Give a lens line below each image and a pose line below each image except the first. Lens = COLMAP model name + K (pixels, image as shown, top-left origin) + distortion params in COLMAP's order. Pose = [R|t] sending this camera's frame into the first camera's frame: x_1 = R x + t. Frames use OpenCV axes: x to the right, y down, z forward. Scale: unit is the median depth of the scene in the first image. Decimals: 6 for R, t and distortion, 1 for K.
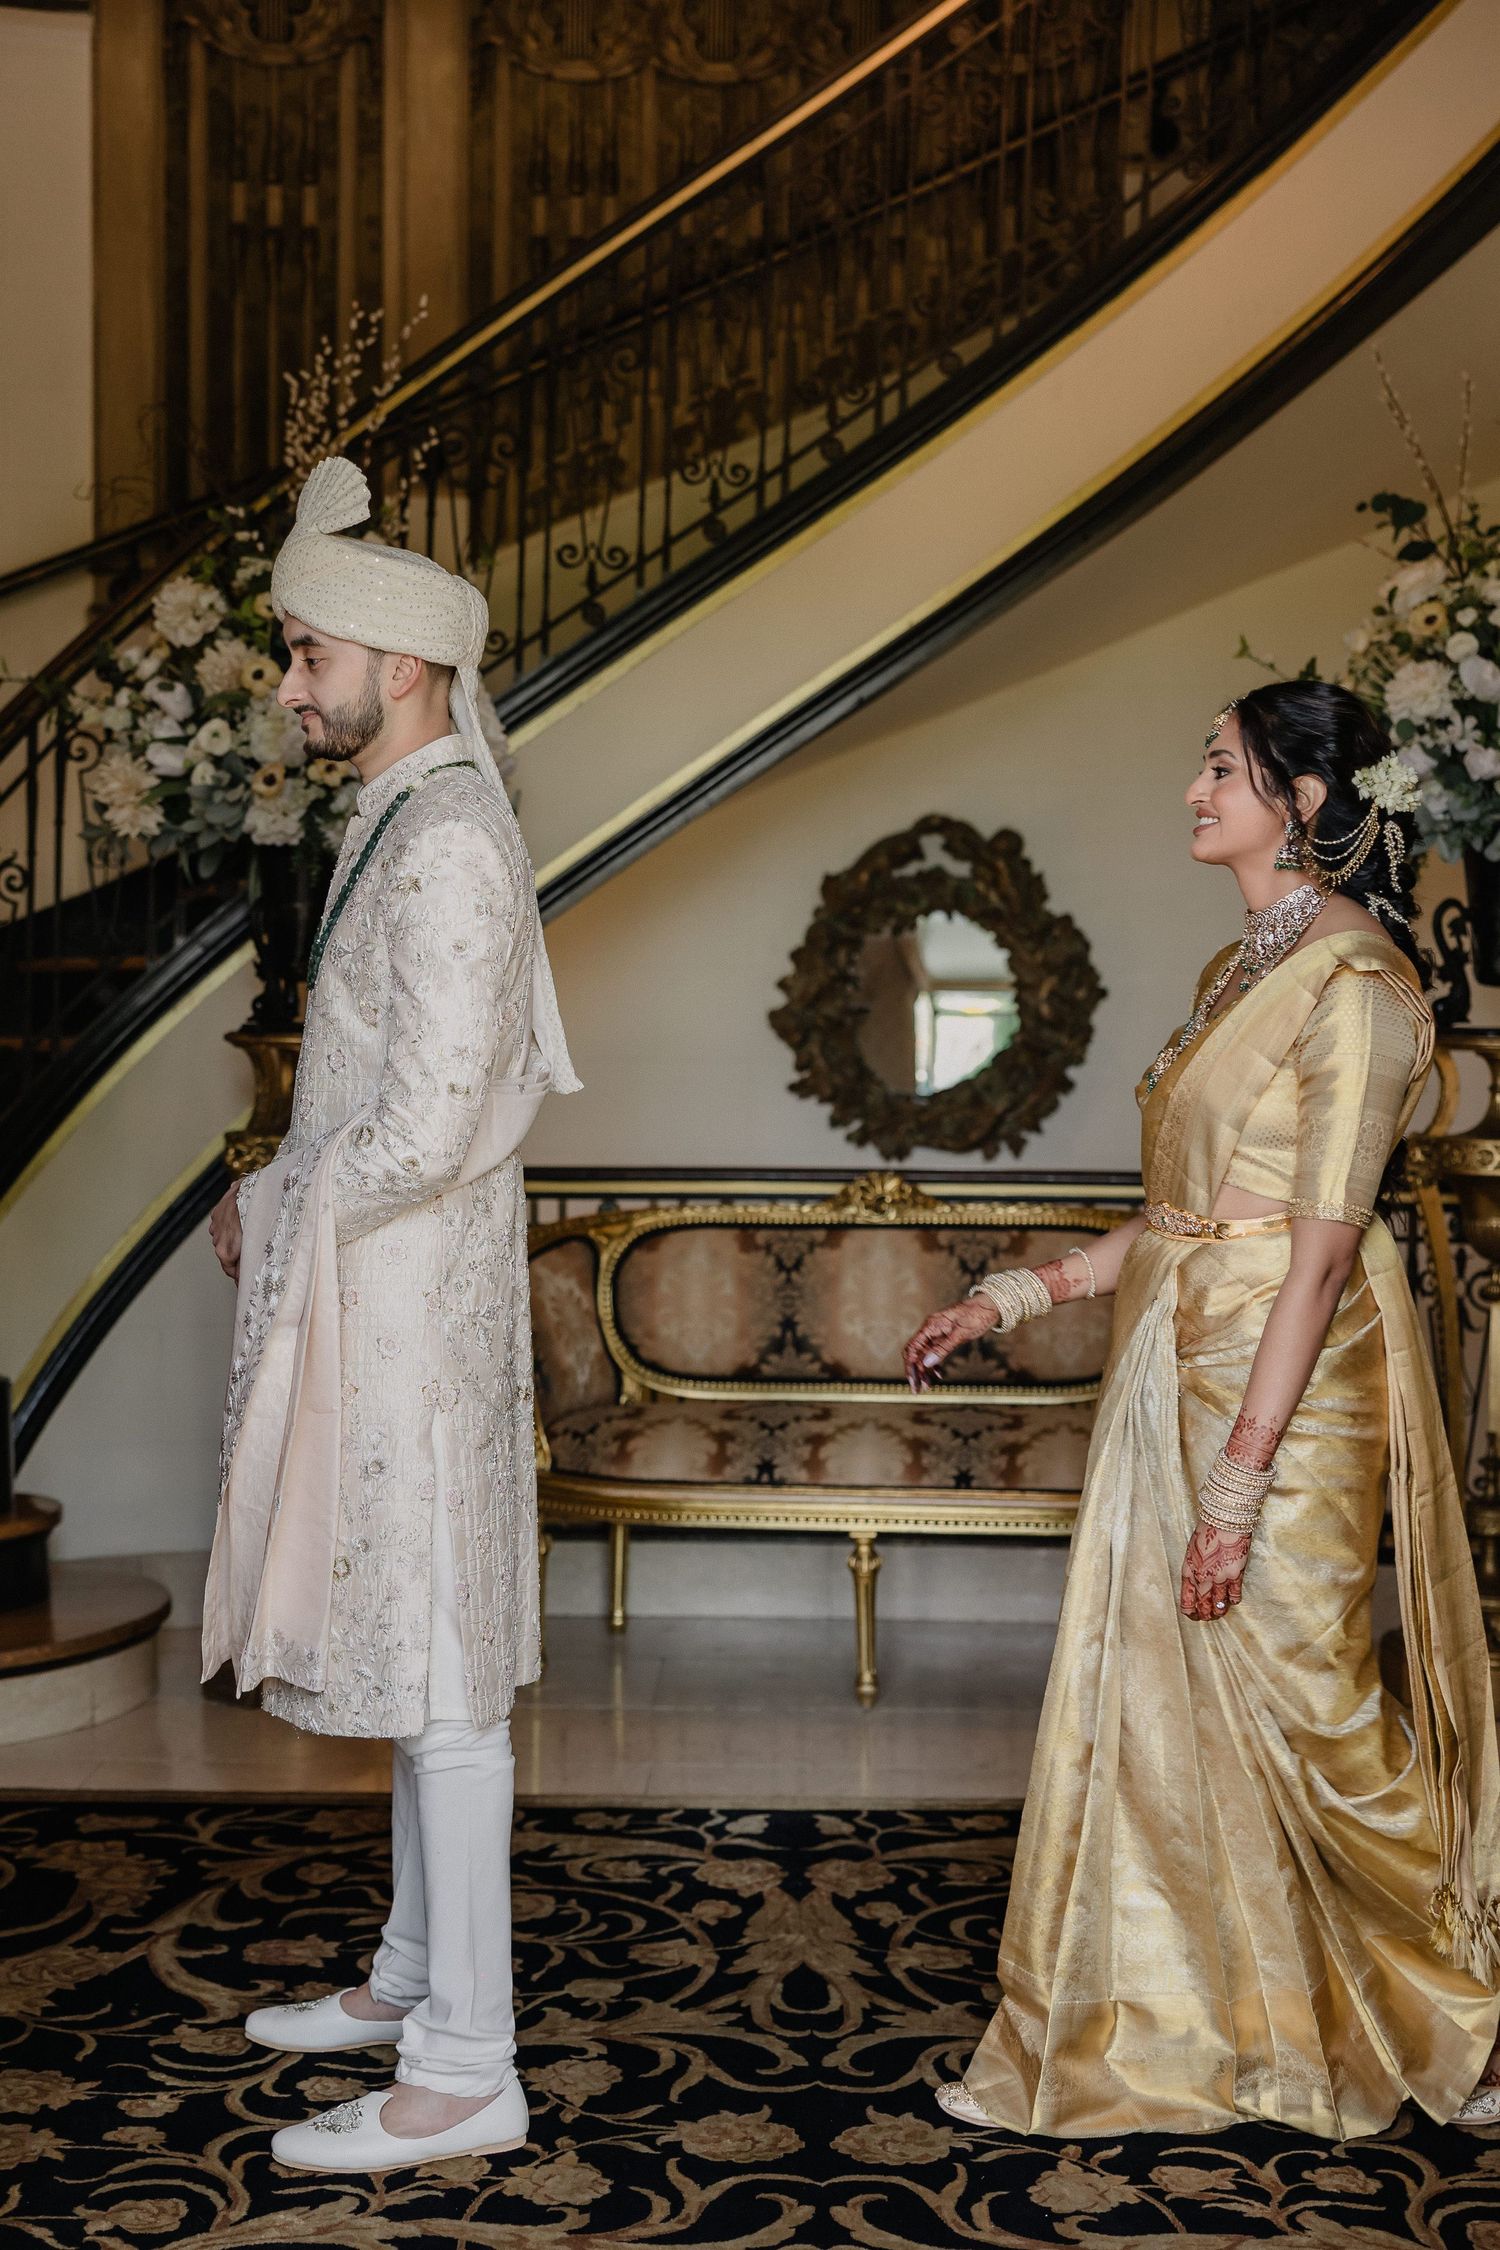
lens RADIAL K [[2601.7, 0, 722.1], [0, 2601.7, 1093.0], [0, 0, 1]] dist [-0.002017, 0.006507]
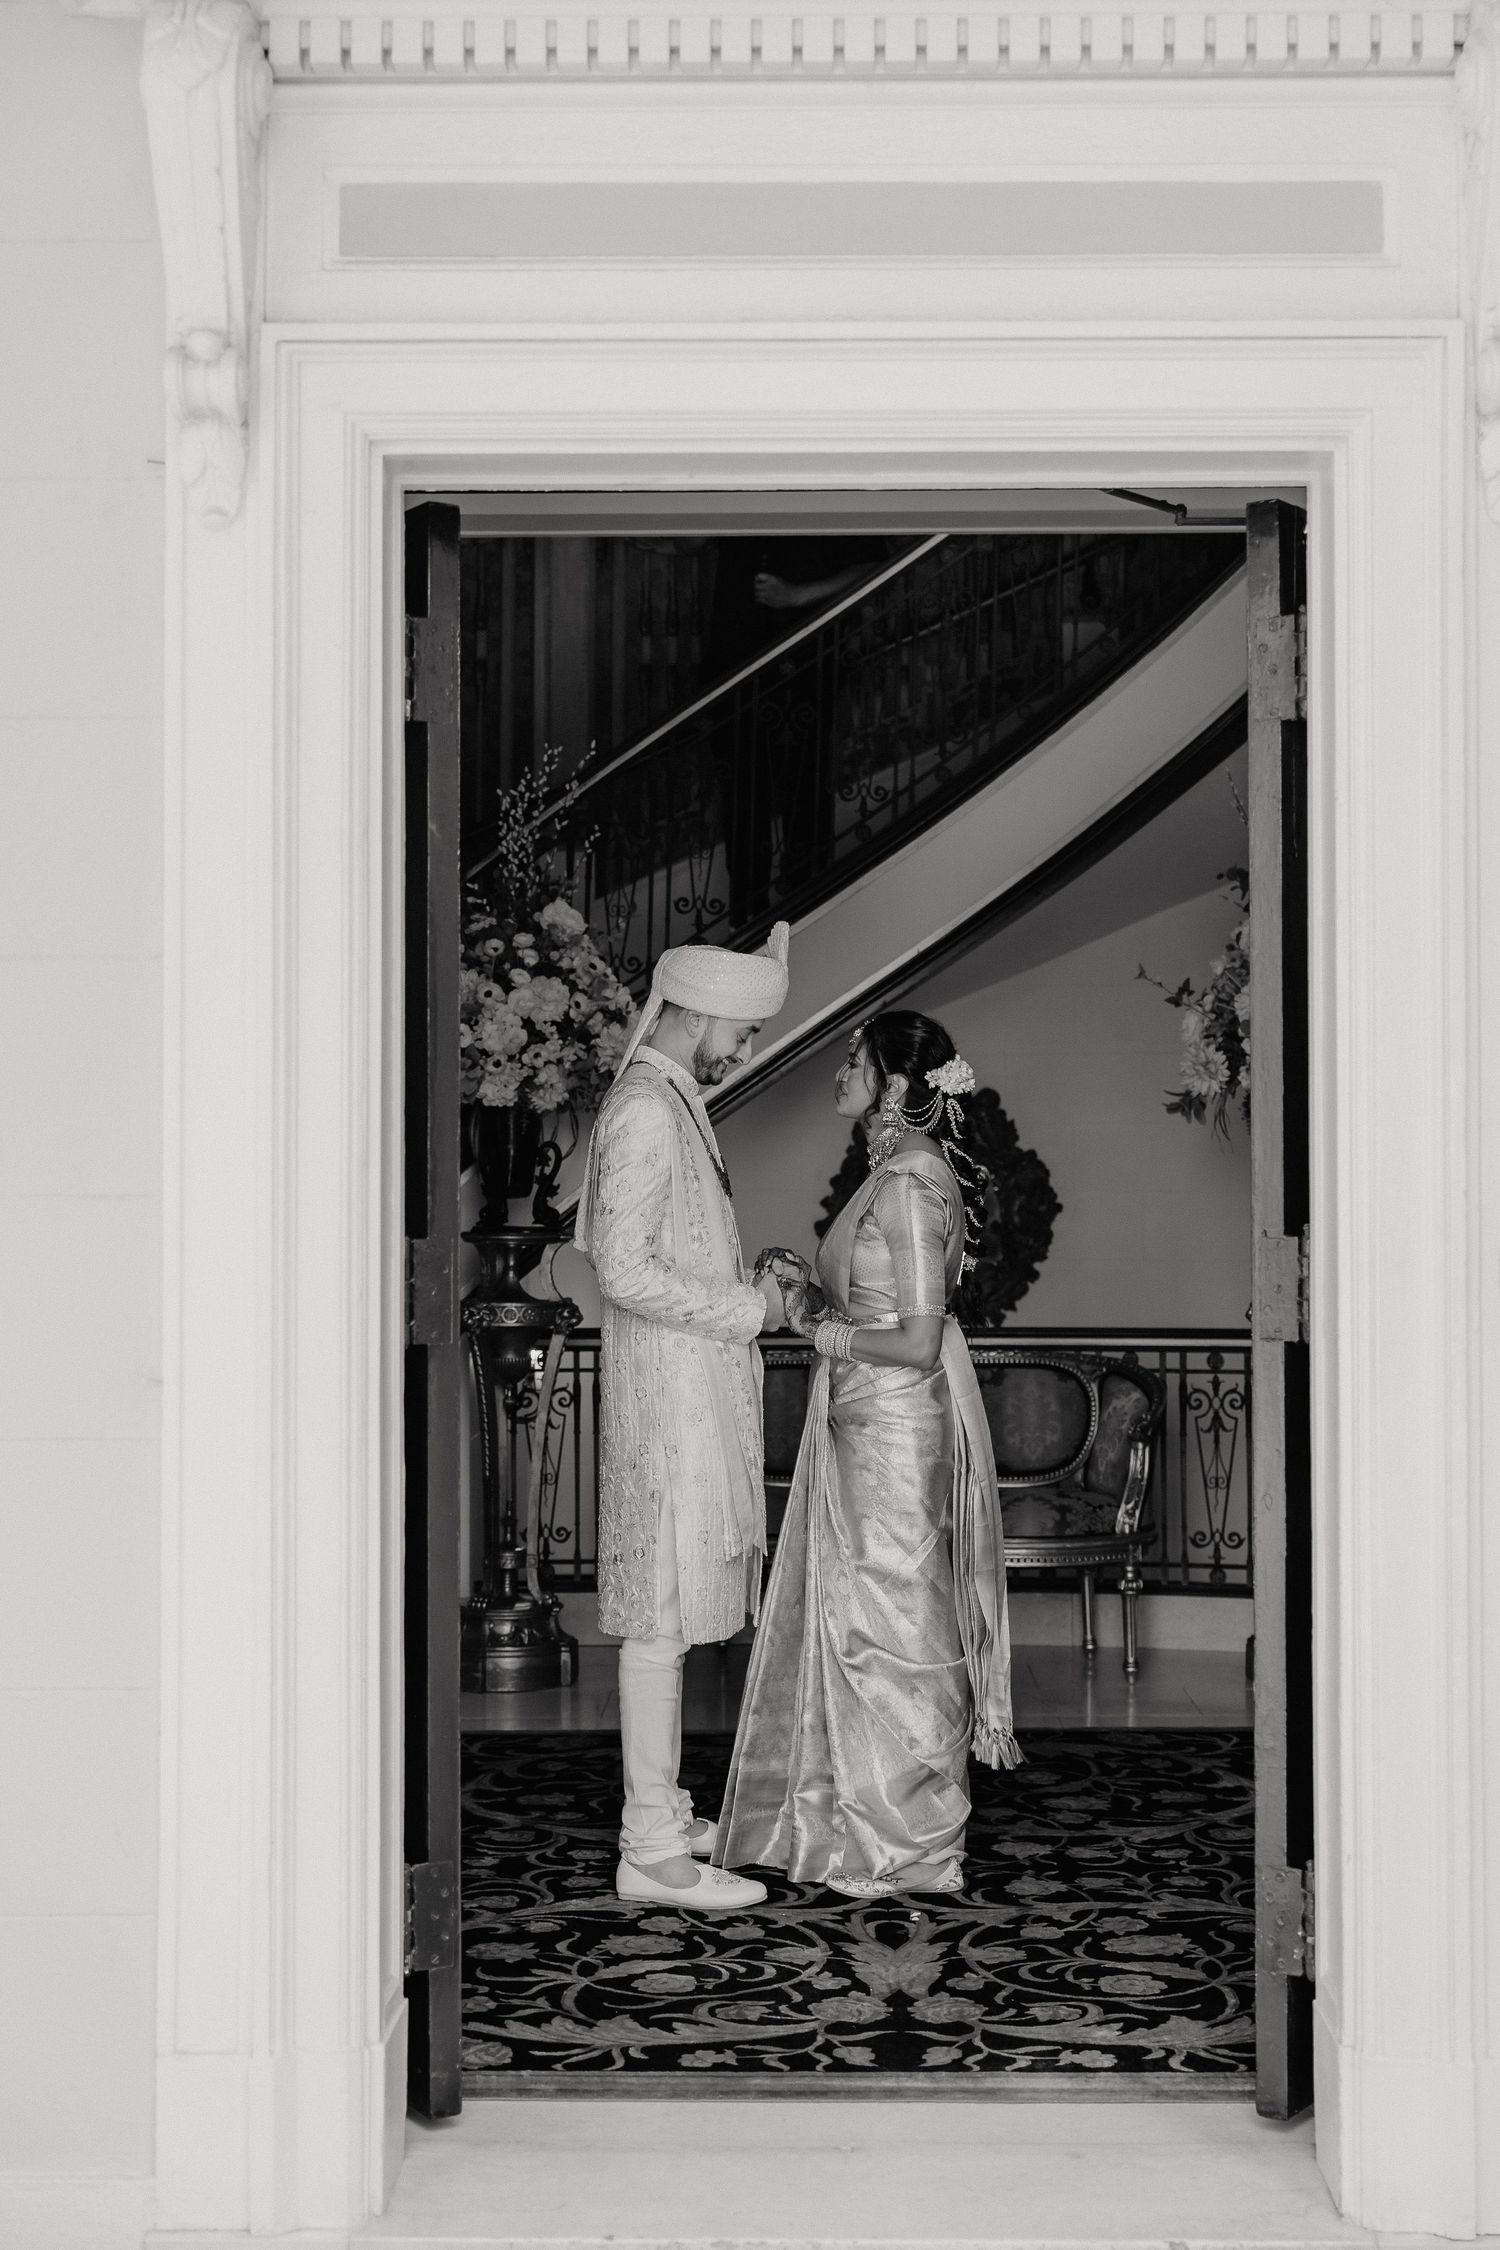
lens RADIAL K [[2434.6, 0, 816.3], [0, 2434.6, 1128.4], [0, 0, 1]] dist [-0.024819, -0.023493]
pose [[0.999362, -0.004743, 0.035411, -0.037476], [0.007501, 0.996912, -0.078167, 0.027336], [-0.034931, 0.078383, 0.996311, -0.389781]]
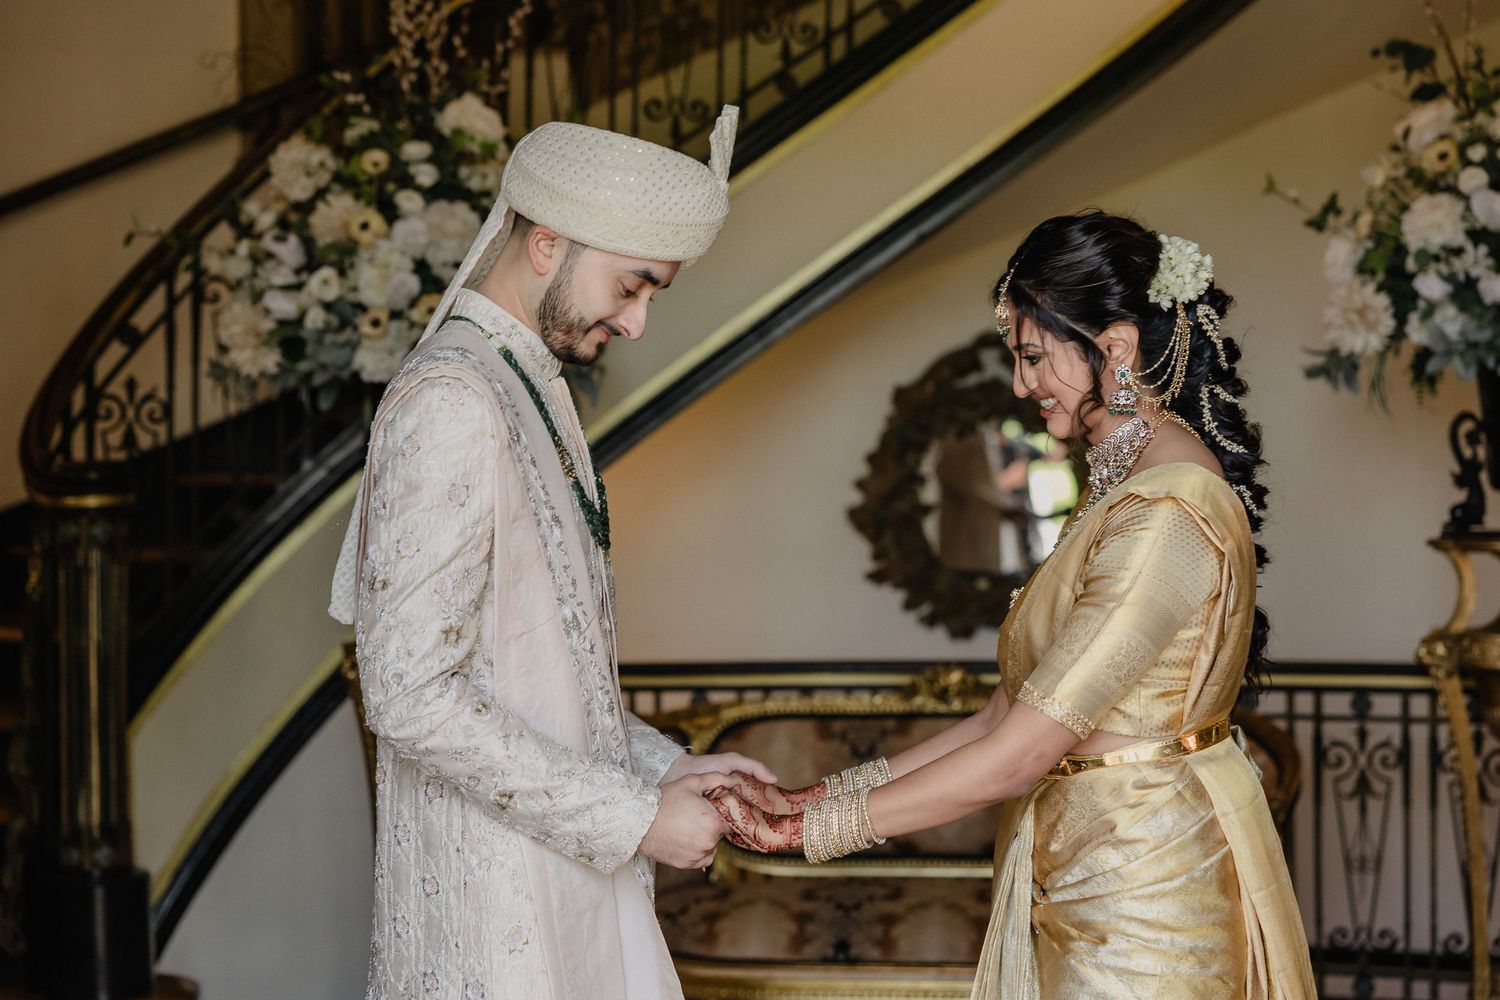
lens RADIAL K [[2157.9, 0, 793.3], [0, 2157.9, 522.7], [0, 0, 1]] dist [0.006188, -0.020495]
pose [[0.999764, -0.014764, -0.015950, 0.013373], [0.014630, 0.999857, -0.008446, -0.025289], [0.016072, 0.008210, 0.999837, 0.096308]]
